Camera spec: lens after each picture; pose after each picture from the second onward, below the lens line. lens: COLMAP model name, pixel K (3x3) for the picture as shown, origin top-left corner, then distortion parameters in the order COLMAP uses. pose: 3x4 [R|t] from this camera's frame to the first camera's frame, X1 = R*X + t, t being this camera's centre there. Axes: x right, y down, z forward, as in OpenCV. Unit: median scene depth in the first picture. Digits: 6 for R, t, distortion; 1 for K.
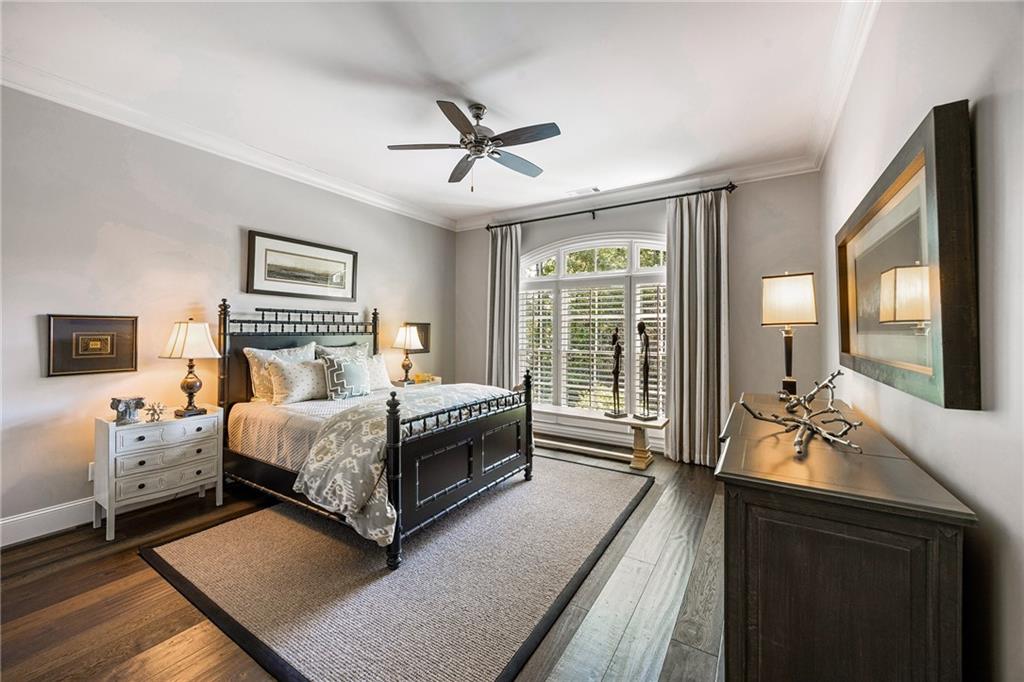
lens RADIAL K [[394.4, 0, 516.0], [0, 394.4, 330.5], [0, 0, 1]] dist [-0.011172, -0.000134]
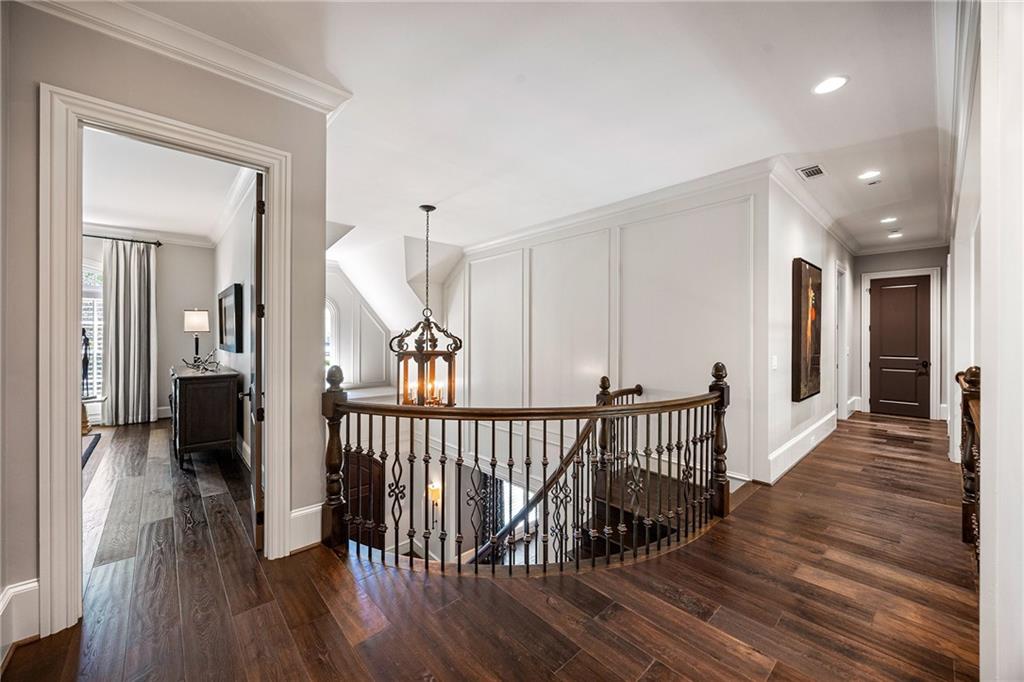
lens RADIAL K [[394.4, 0, 517.2], [0, 394.4, 335.1], [0, 0, 1]] dist [-0.011172, -0.000134]
pose [[0.265583, 0.000842, 0.964088, -0.584870], [-0.007400, 0.999972, 0.001165, -0.008272], [-0.964060, -0.007443, 0.265582, -0.816212]]
